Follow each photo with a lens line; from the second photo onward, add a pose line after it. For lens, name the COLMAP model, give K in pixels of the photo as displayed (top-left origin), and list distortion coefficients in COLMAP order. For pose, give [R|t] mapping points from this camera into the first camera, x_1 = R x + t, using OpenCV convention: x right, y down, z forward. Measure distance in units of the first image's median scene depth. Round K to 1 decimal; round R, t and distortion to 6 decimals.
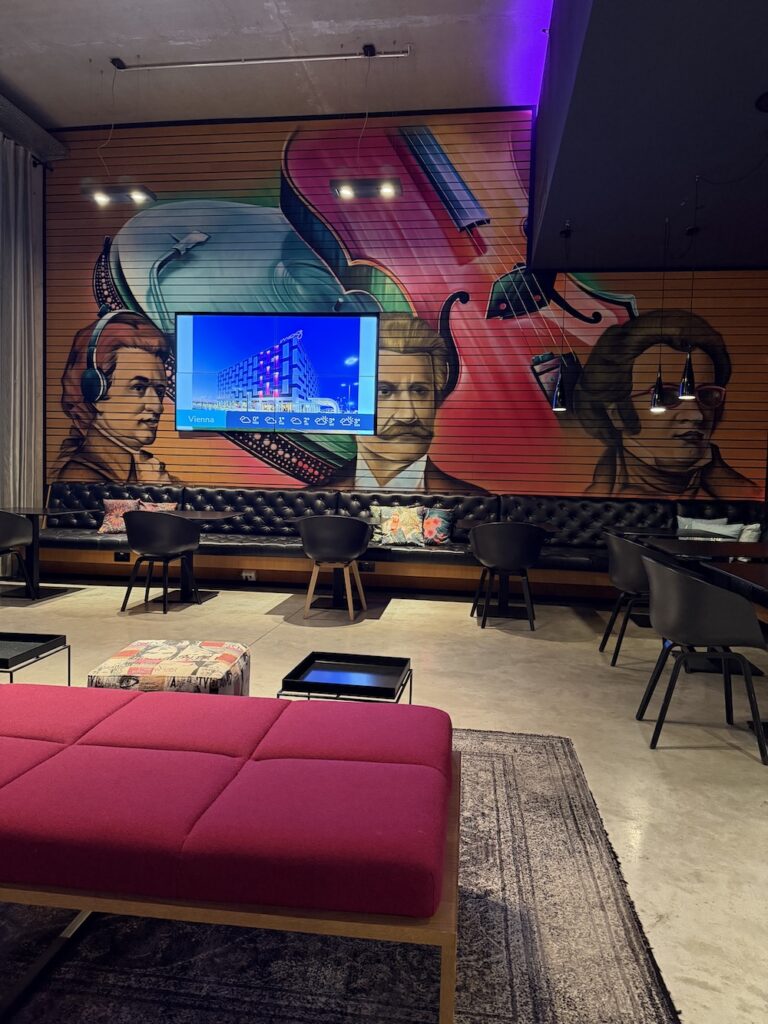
lens RADIAL K [[733.8, 0, 379.6], [0, 733.8, 514.4], [0, 0, 1]] dist [0.059226, -0.021841]
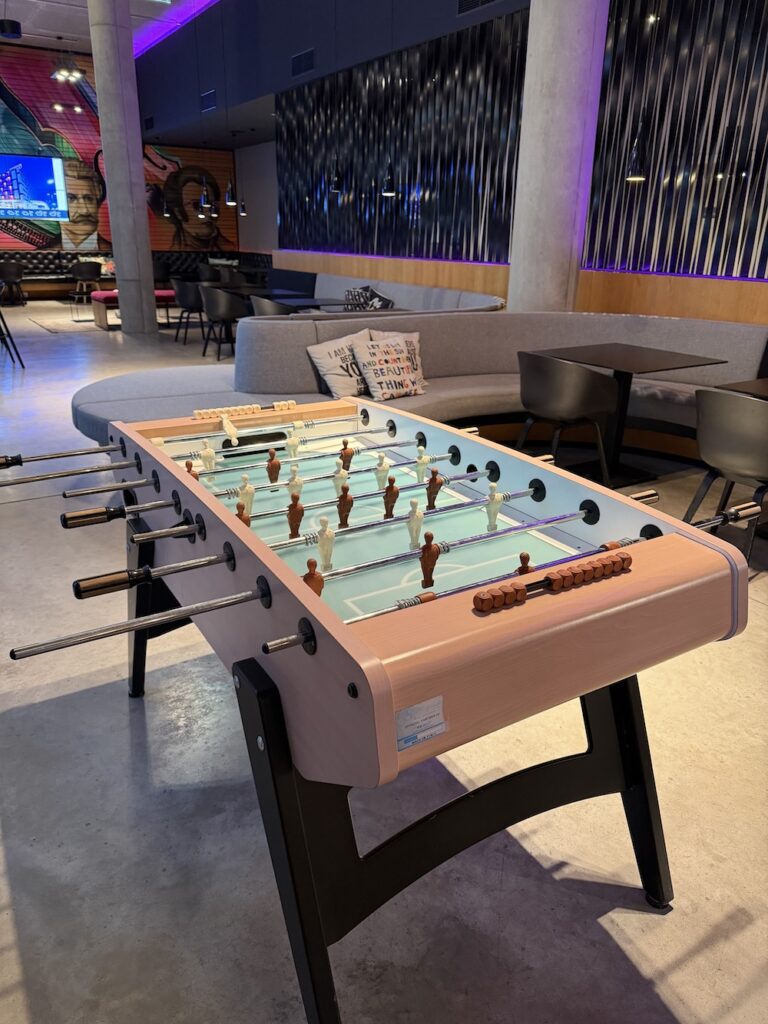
lens RADIAL K [[733.8, 0, 382.1], [0, 733.8, 511.7], [0, 0, 1]] dist [0.059226, -0.021841]
pose [[0.764875, -0.246124, 0.595306, -0.806301], [0.037826, 0.939697, 0.339909, -0.019970], [-0.643067, -0.237470, 0.728061, -1.334612]]
